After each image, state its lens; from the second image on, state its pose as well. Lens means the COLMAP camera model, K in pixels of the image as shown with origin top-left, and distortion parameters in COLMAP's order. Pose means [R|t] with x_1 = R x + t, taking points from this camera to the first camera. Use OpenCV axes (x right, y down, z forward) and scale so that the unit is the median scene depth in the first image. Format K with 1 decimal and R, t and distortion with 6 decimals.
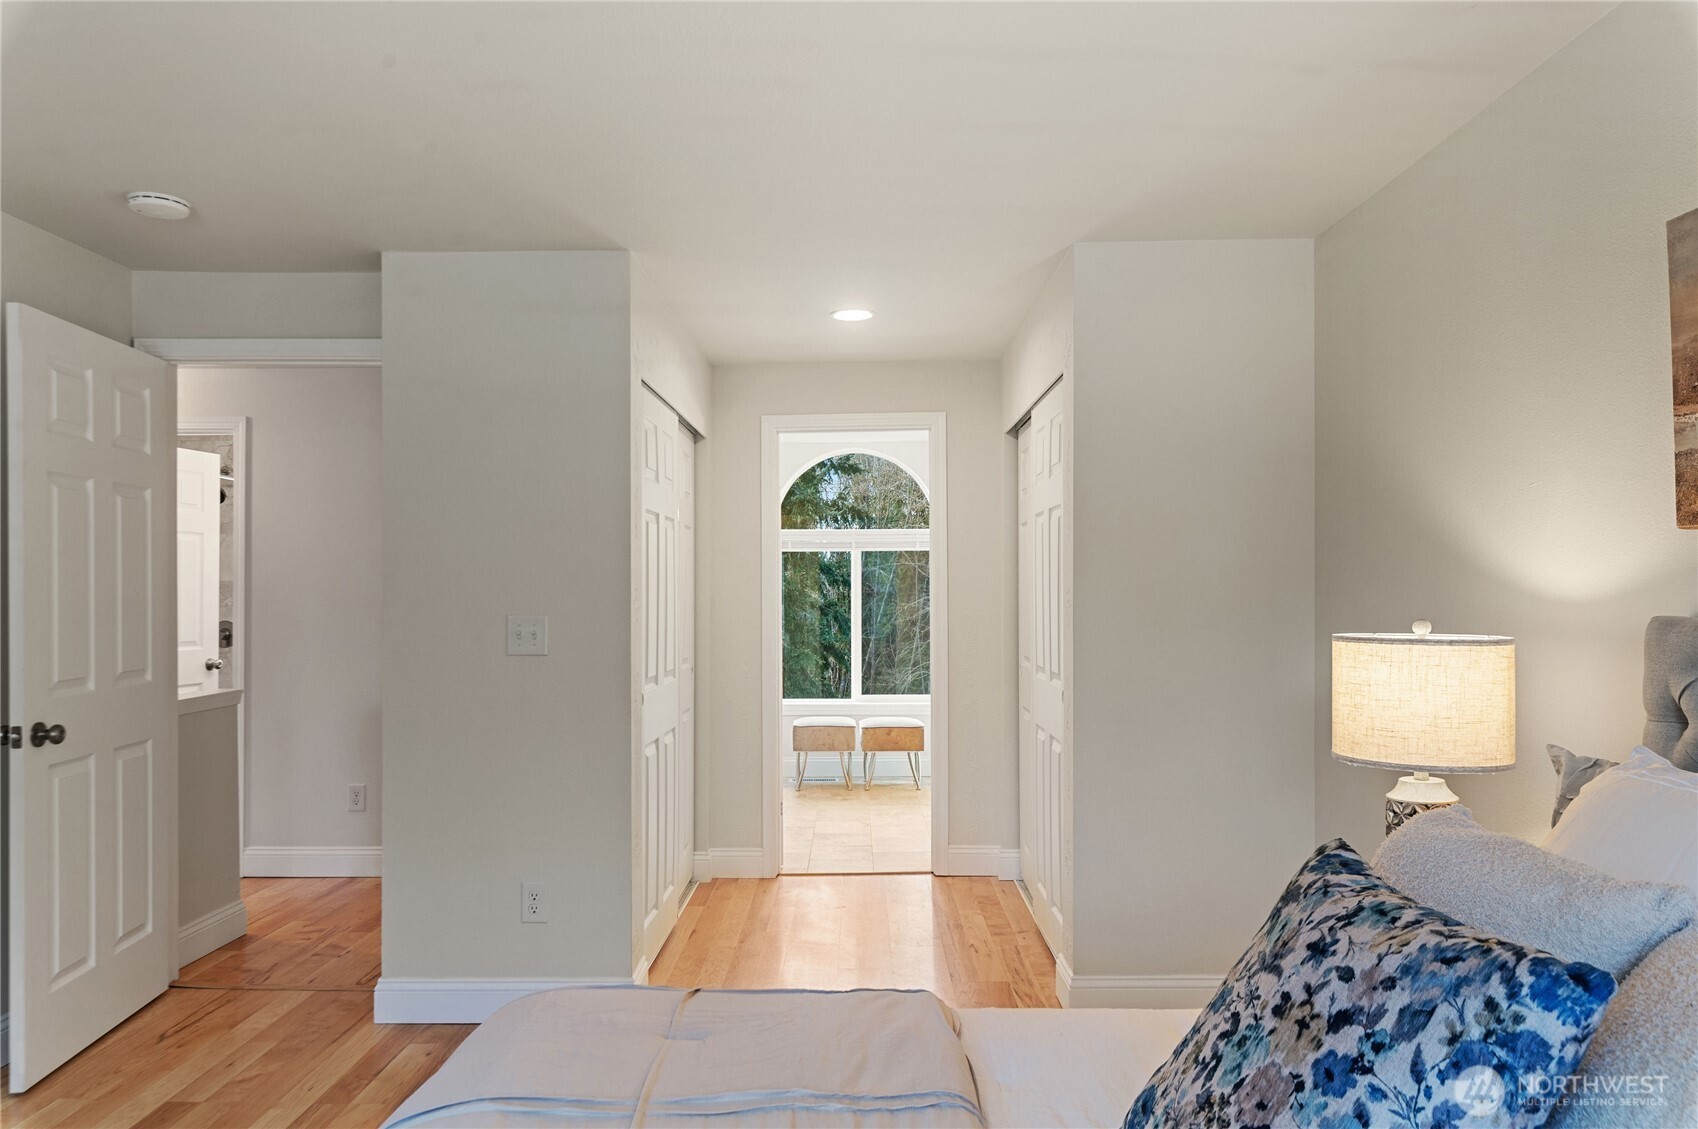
lens RADIAL K [[1133.3, 0, 847.9], [0, 1133.3, 573.7], [0, 0, 1]] dist [0.004206, -0.002380]
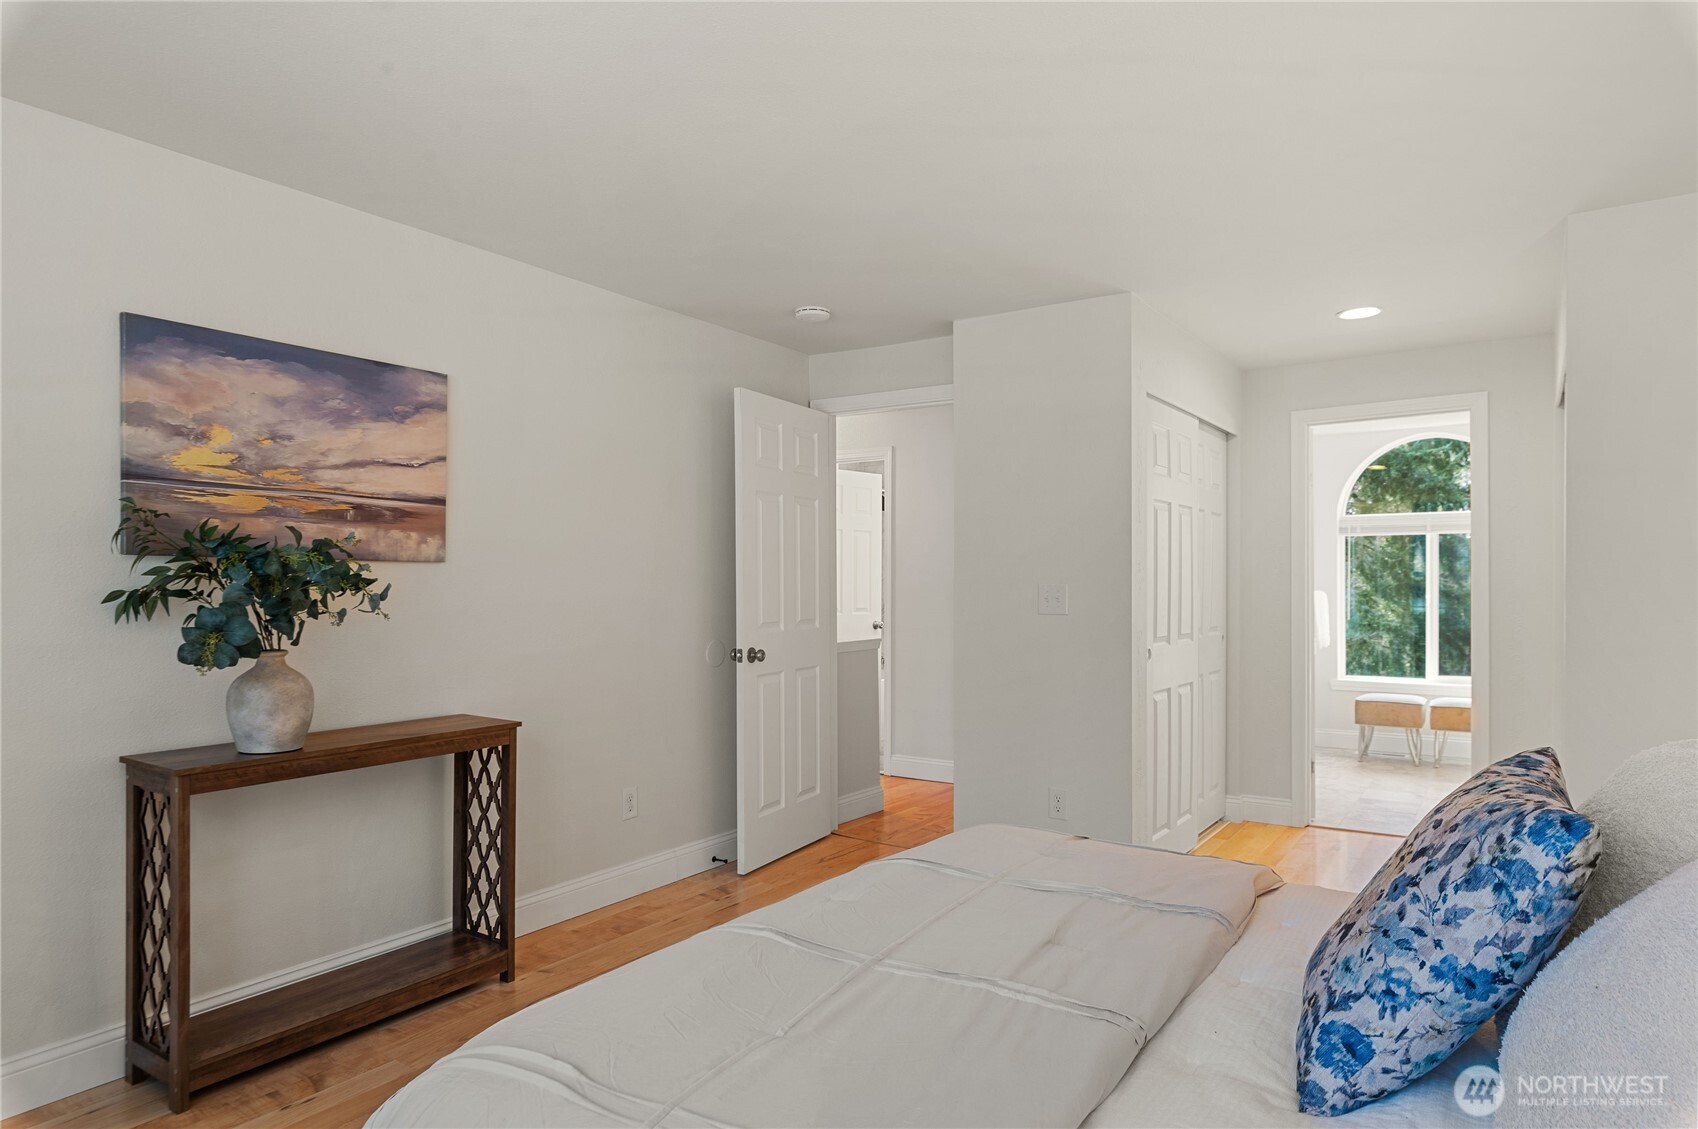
lens RADIAL K [[996.8, 0, 848.0], [0, 996.8, 566.7], [0, 0, 1]] dist [0.009055, 0.002202]
pose [[0.839701, -0.006355, -0.543012, 0.142781], [0.007116, 0.999974, -0.000699, 0.016013], [0.543003, -0.003278, 0.839725, -0.092690]]
